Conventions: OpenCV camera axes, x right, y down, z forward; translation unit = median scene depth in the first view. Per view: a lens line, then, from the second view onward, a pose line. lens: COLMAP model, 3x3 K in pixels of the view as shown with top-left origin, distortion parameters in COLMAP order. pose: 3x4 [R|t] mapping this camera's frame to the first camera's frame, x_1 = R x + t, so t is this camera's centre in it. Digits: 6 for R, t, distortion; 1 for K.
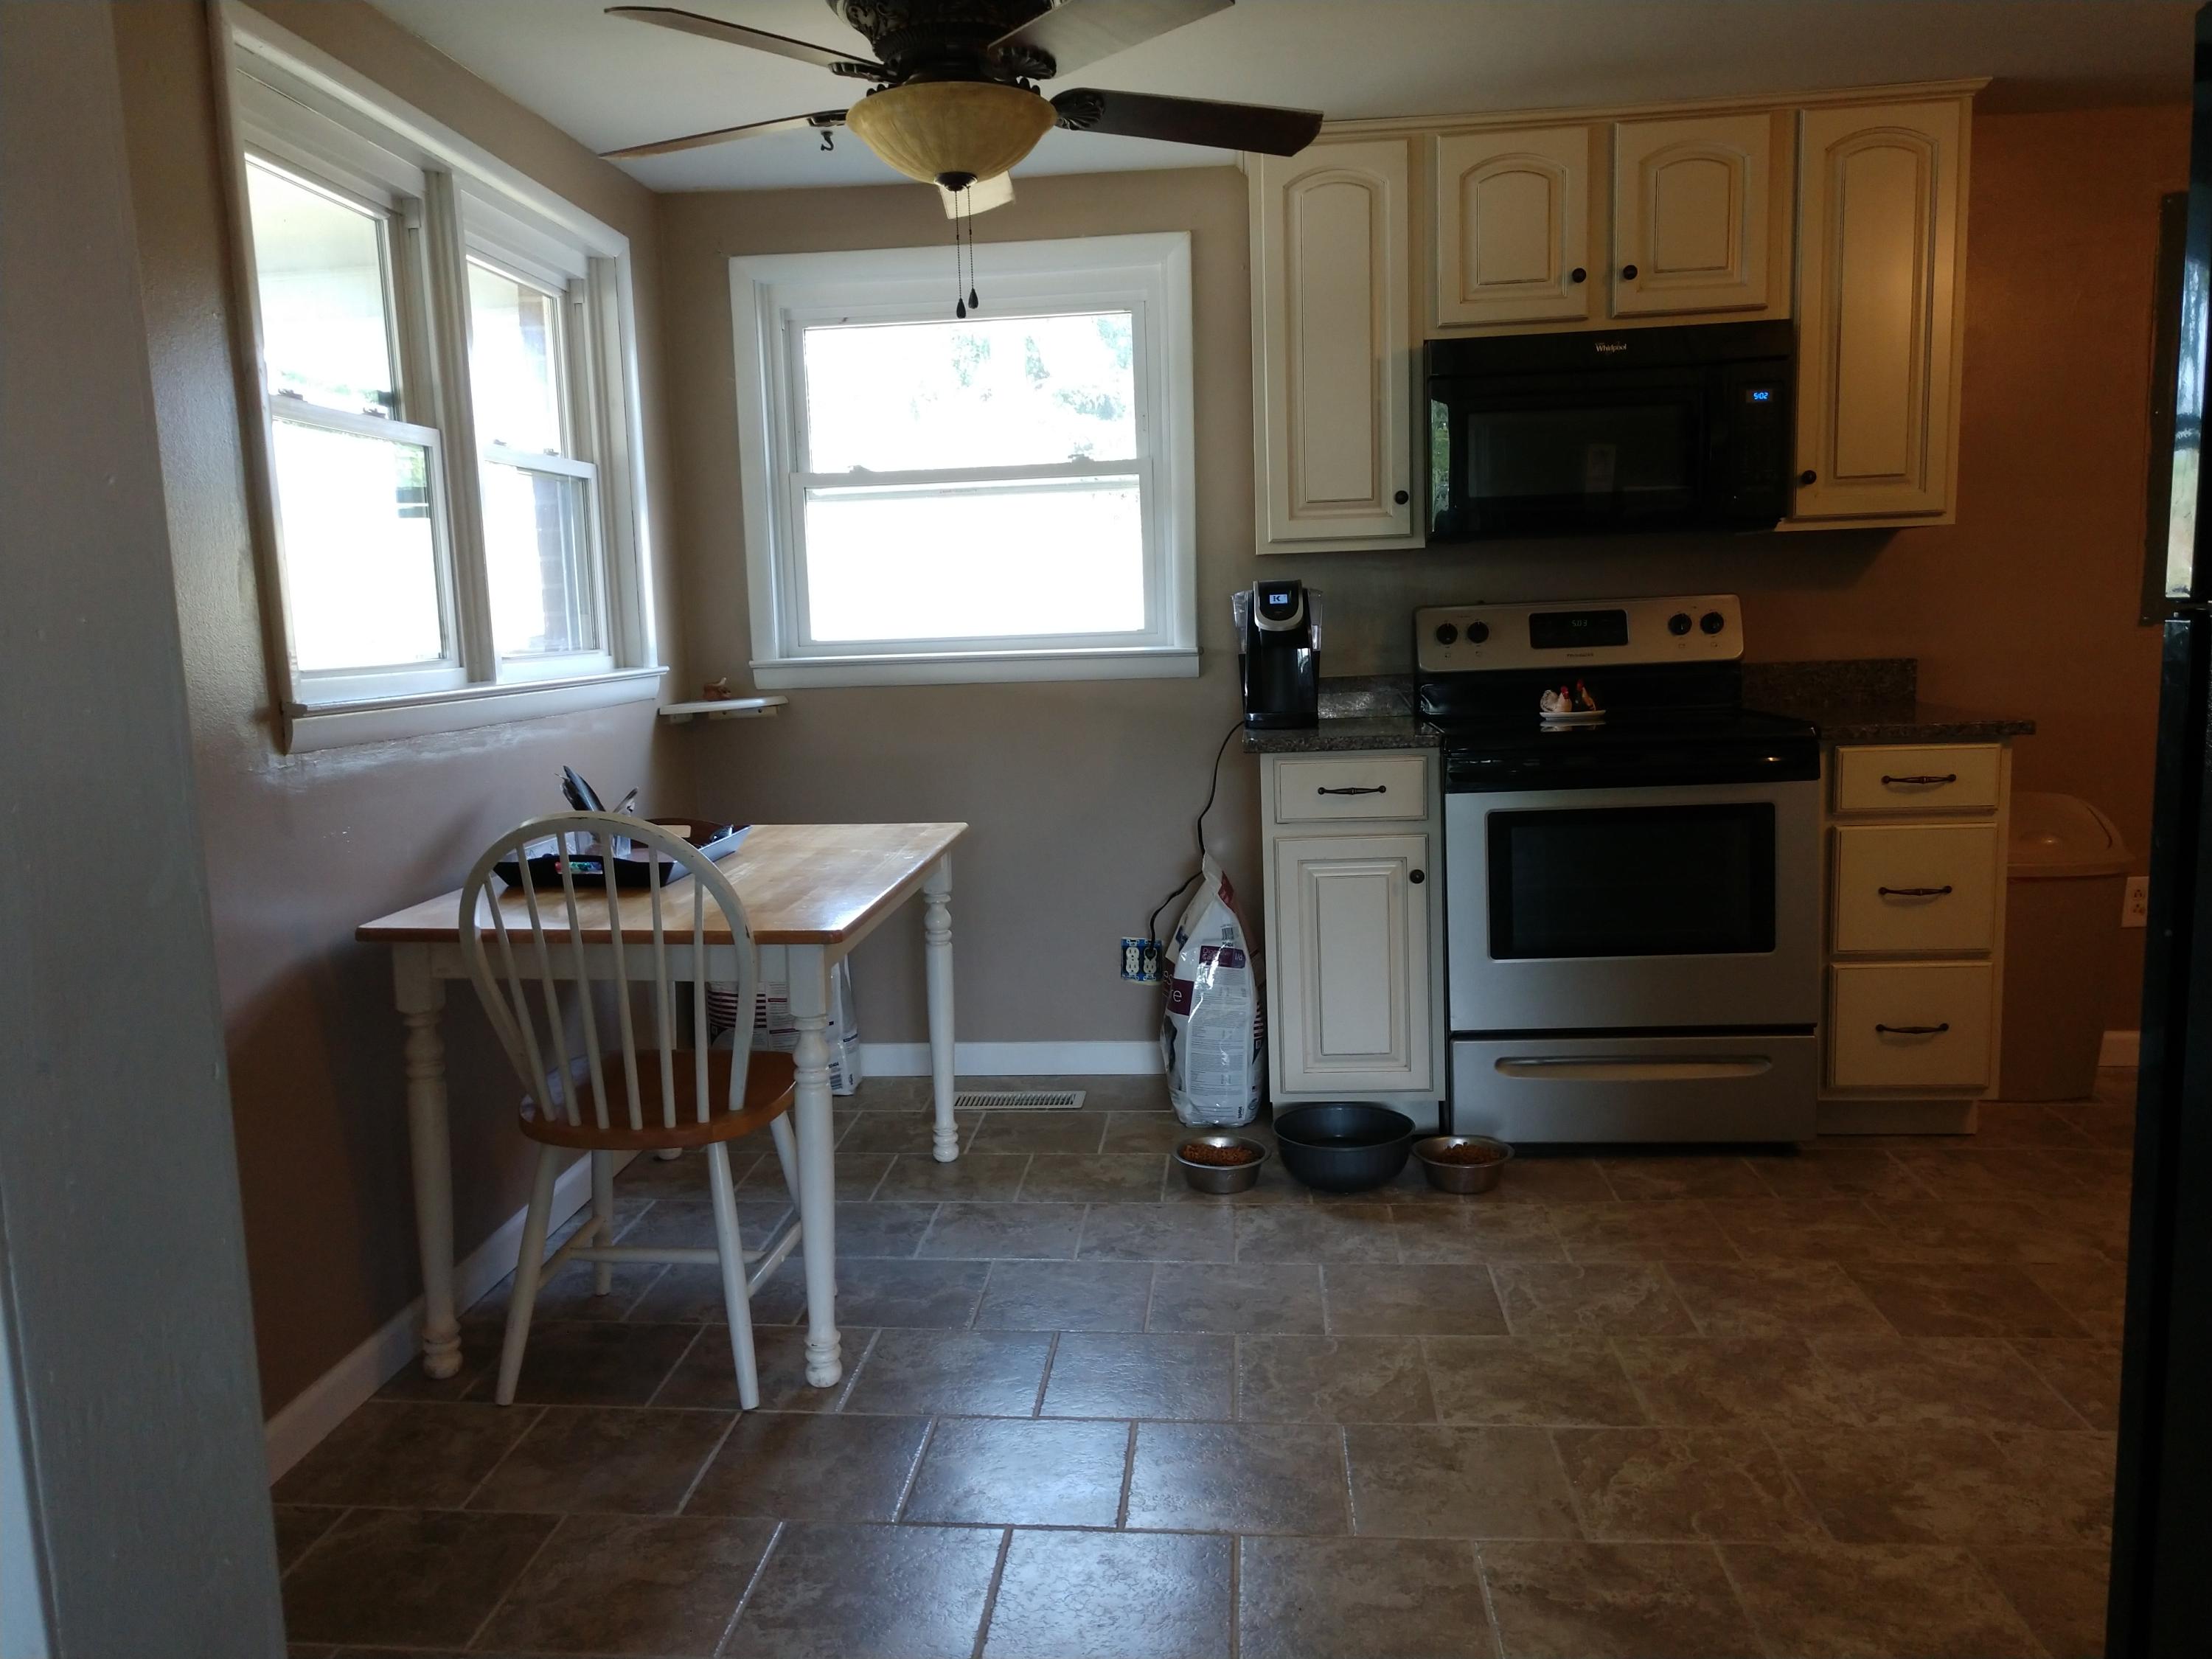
lens RADIAL K [[1686.6, 0, 1101.7], [0, 1686.6, 835.2], [0, 0, 1]] dist [0.013976, 0.004384]
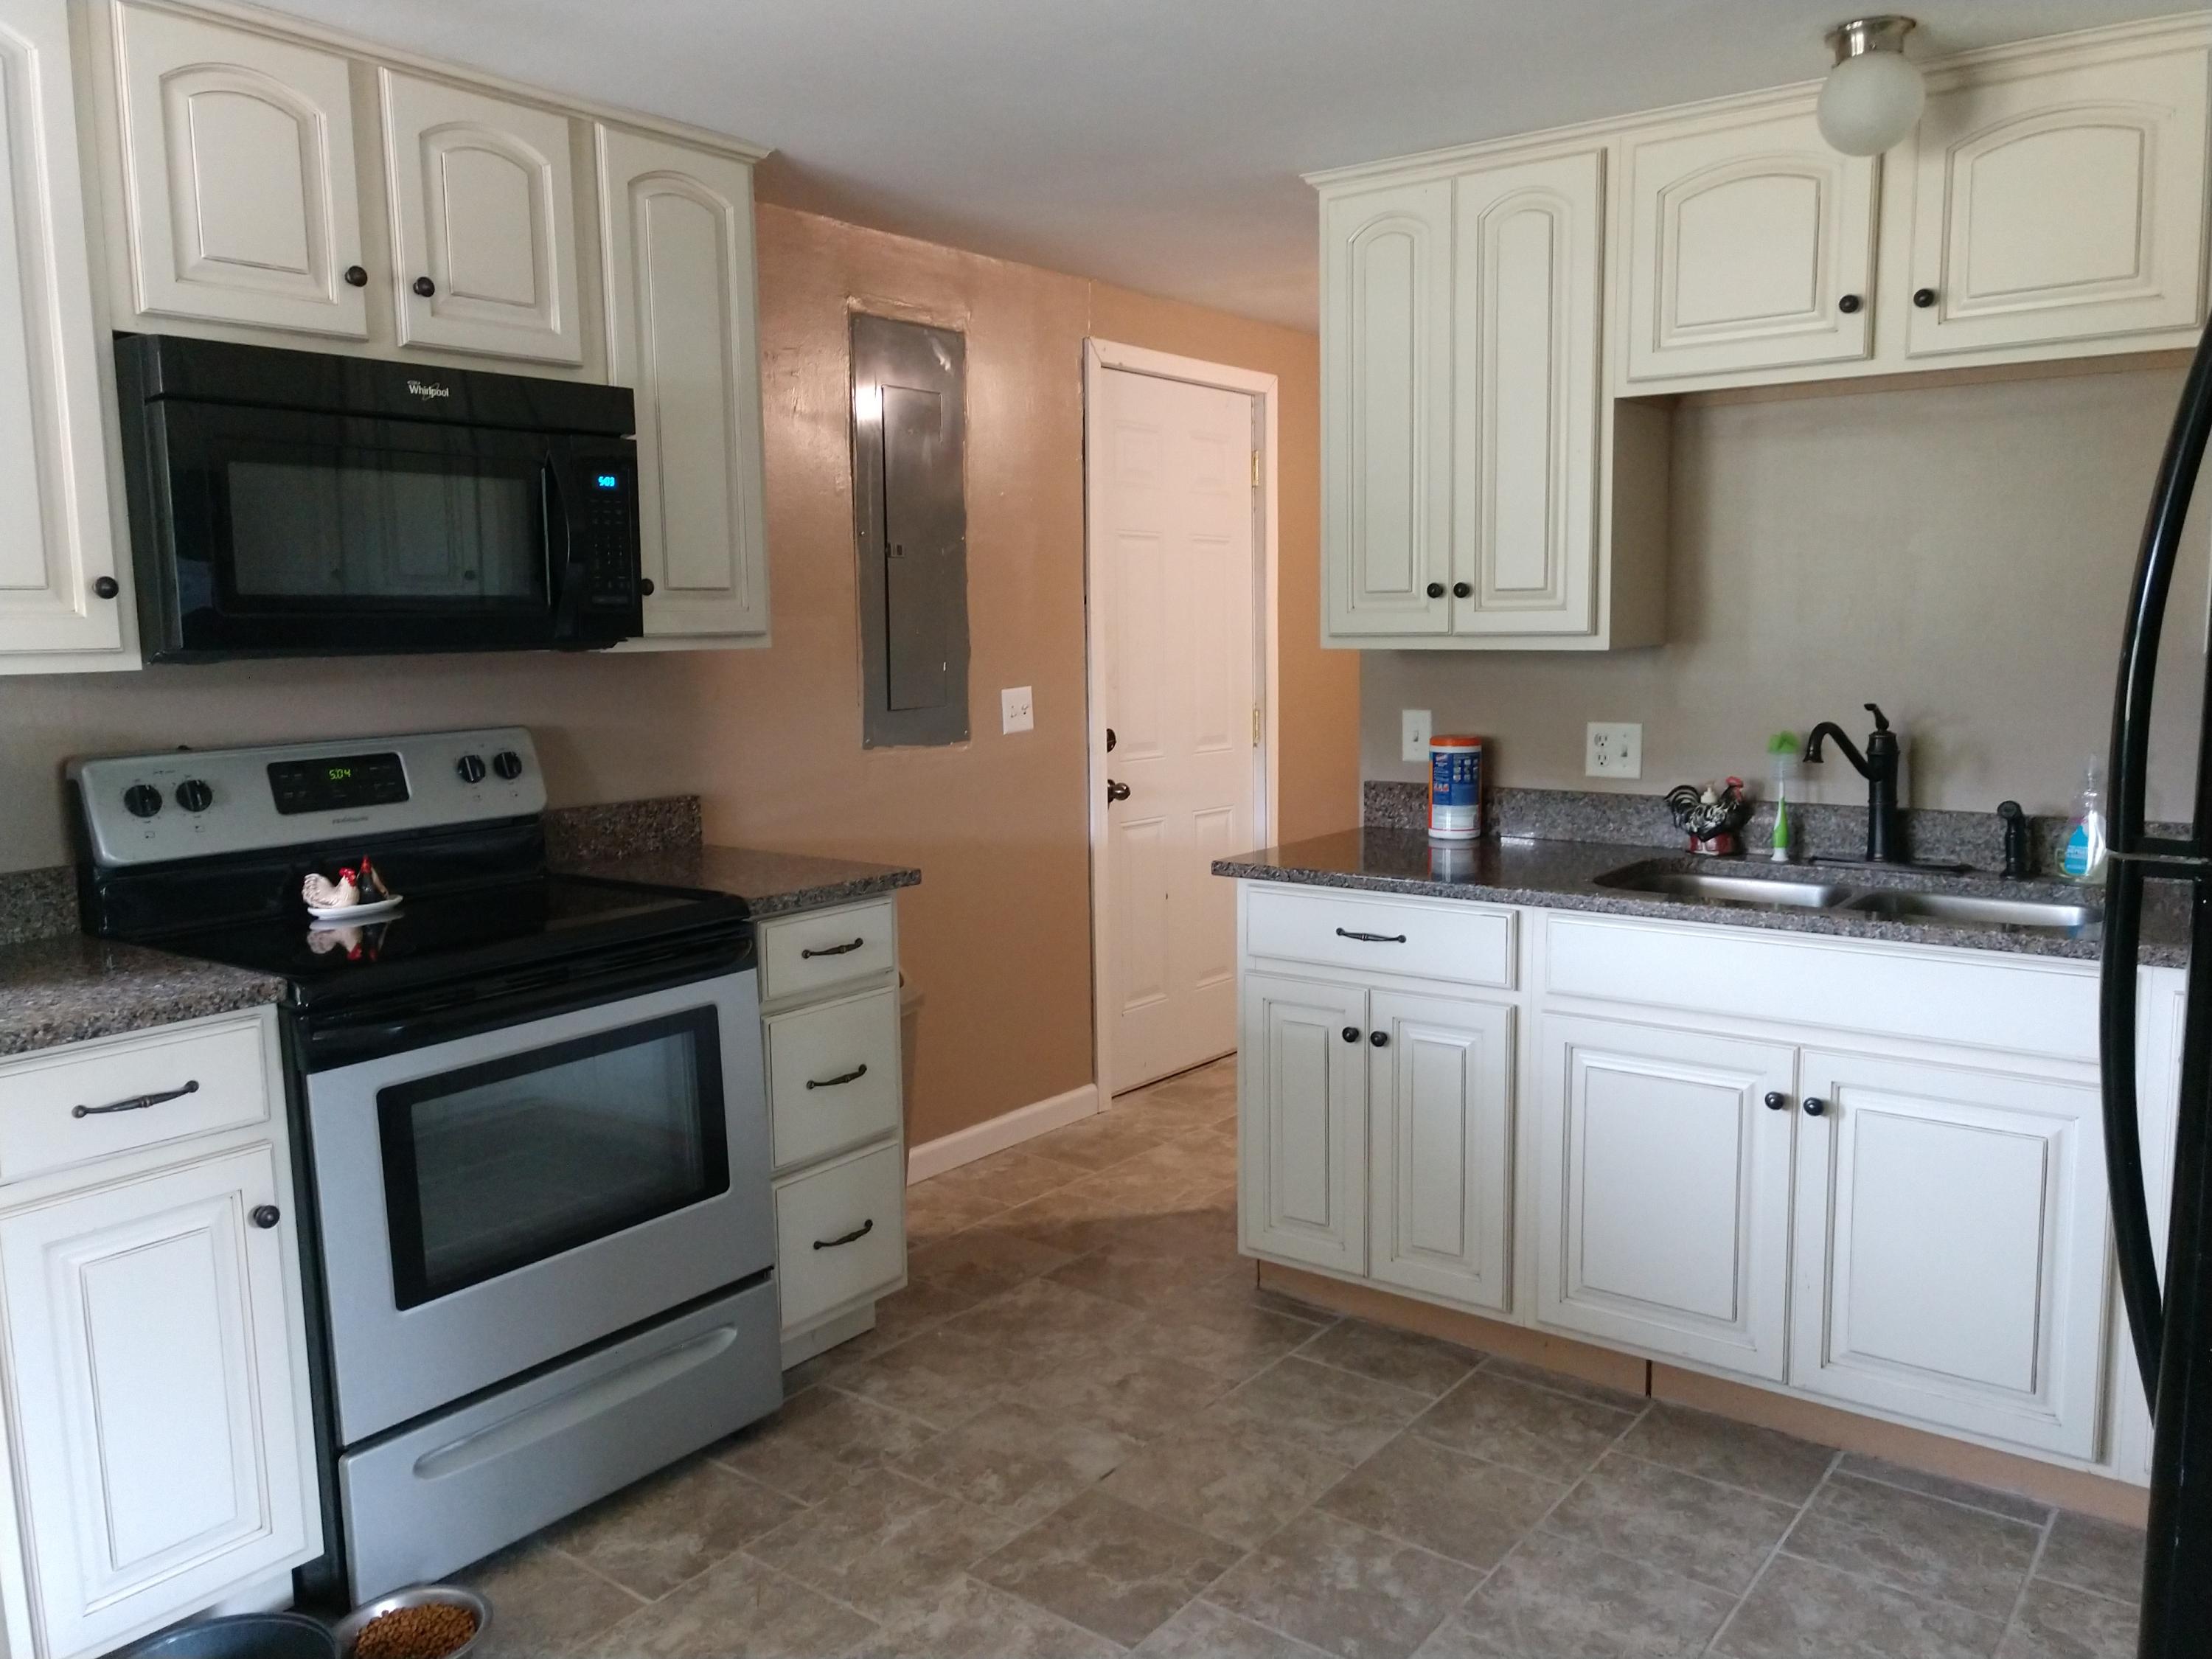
lens RADIAL K [[1686.6, 0, 1101.7], [0, 1686.6, 835.2], [0, 0, 1]] dist [0.013976, 0.004384]
pose [[0.536154, -0.081988, 0.840129, -0.152138], [0.108510, 0.993709, 0.027726, -0.095696], [-0.837117, 0.076297, 0.541677, 0.404855]]
